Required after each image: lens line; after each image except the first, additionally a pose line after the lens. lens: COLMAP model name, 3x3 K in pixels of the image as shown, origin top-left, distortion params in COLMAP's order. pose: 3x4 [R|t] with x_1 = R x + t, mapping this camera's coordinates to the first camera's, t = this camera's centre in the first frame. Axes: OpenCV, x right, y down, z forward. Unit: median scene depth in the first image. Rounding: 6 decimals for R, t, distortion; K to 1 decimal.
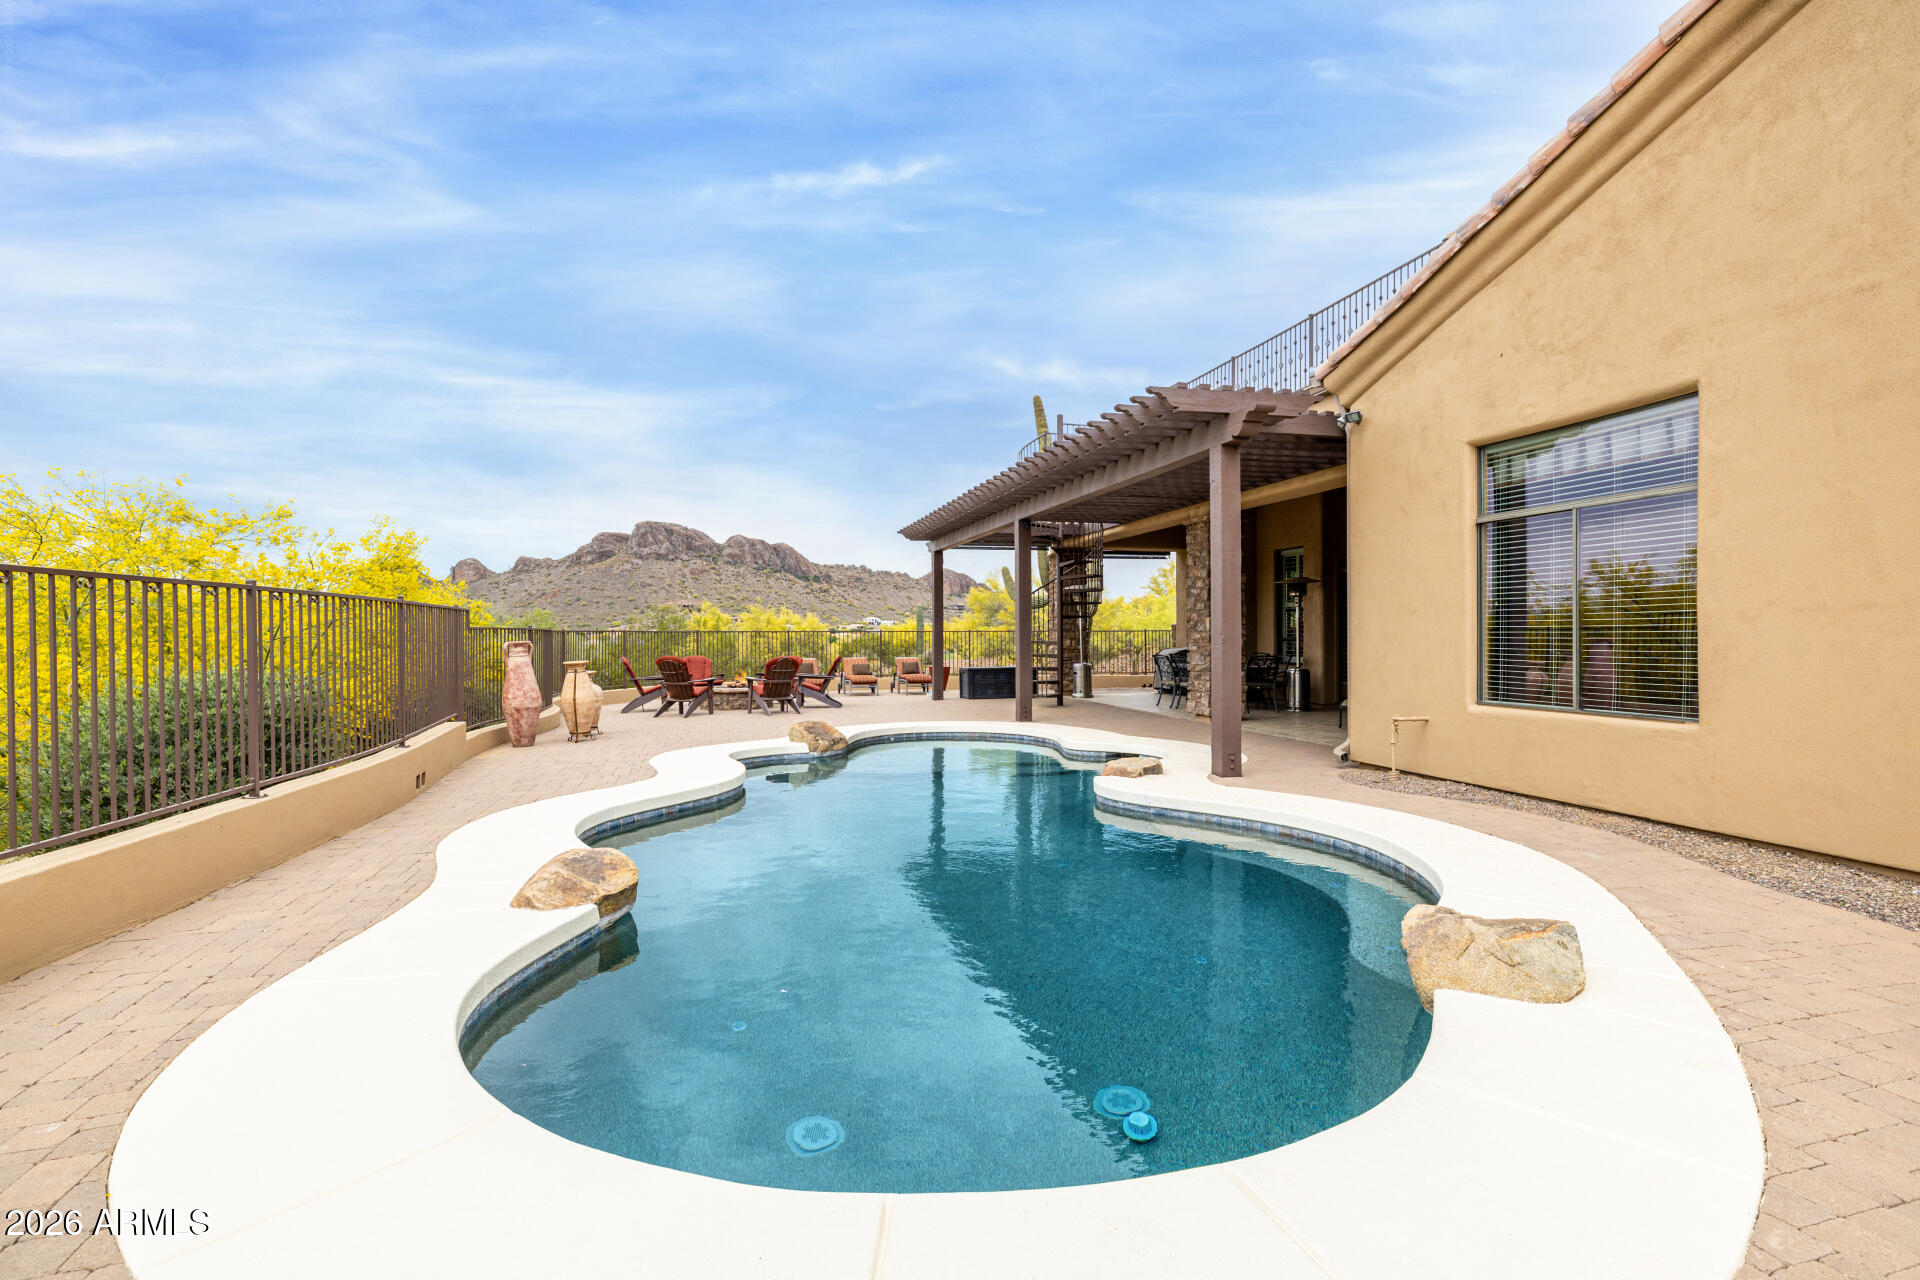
lens RADIAL K [[940.9, 0, 960.4], [0, 940.9, 637.1], [0, 0, 1]] dist [-0.005830, -0.000122]
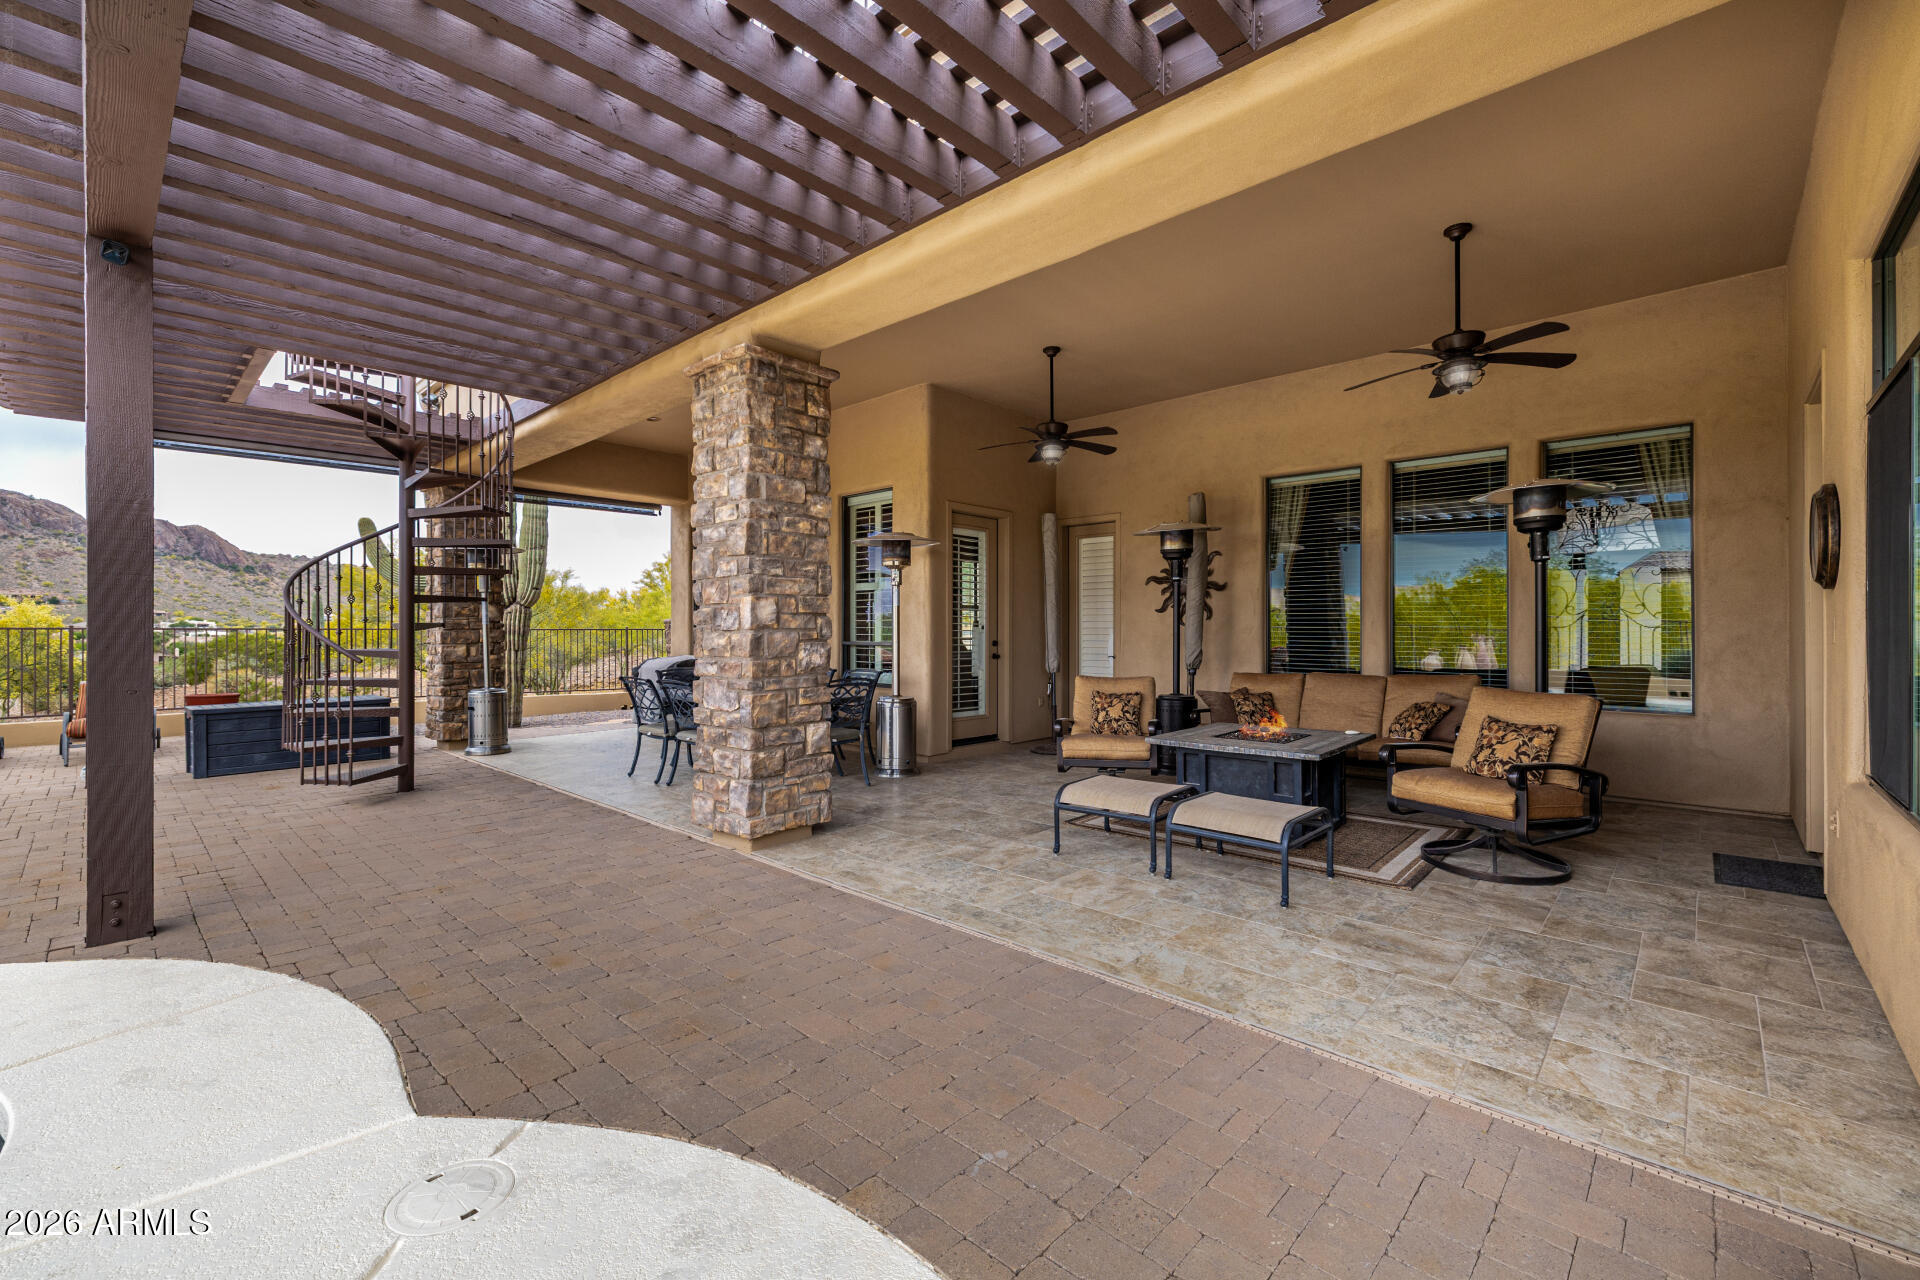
lens RADIAL K [[803.2, 0, 962.0], [0, 803.2, 627.1], [0, 0, 1]] dist [0.000059, 0.000381]
pose [[0.842224, 0.005580, 0.539098, 0.122891], [0.000225, 0.999943, -0.010702, -0.002760], [-0.539127, 0.009135, 0.842175, 0.523653]]
